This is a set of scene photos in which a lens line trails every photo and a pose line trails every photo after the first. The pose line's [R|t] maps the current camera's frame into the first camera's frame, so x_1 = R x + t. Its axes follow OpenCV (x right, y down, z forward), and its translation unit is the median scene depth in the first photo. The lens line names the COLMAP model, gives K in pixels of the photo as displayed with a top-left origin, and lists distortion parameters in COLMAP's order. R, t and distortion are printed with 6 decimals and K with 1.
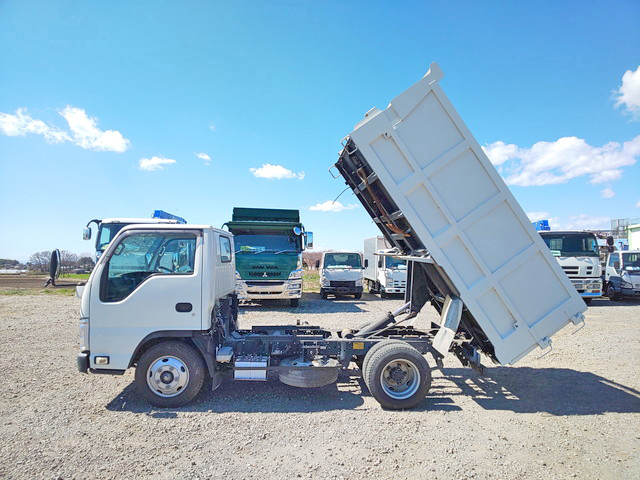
lens RADIAL K [[400.7, 0, 321.4], [0, 400.7, 240.2], [0, 0, 1]] dist [0.004539, -0.005297]
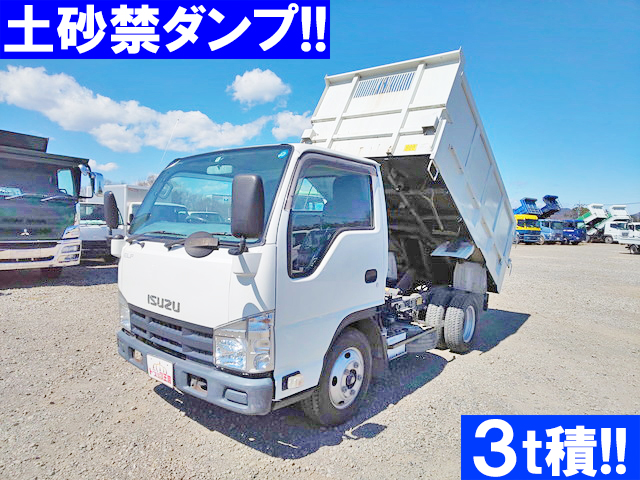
lens RADIAL K [[400.7, 0, 321.7], [0, 400.7, 241.6], [0, 0, 1]] dist [0.004539, -0.005297]
pose [[0.659740, -0.011307, 0.751408, -0.315920], [-0.066923, 0.995030, 0.073732, 0.020906], [-0.748508, -0.098931, 0.655705, 0.208171]]
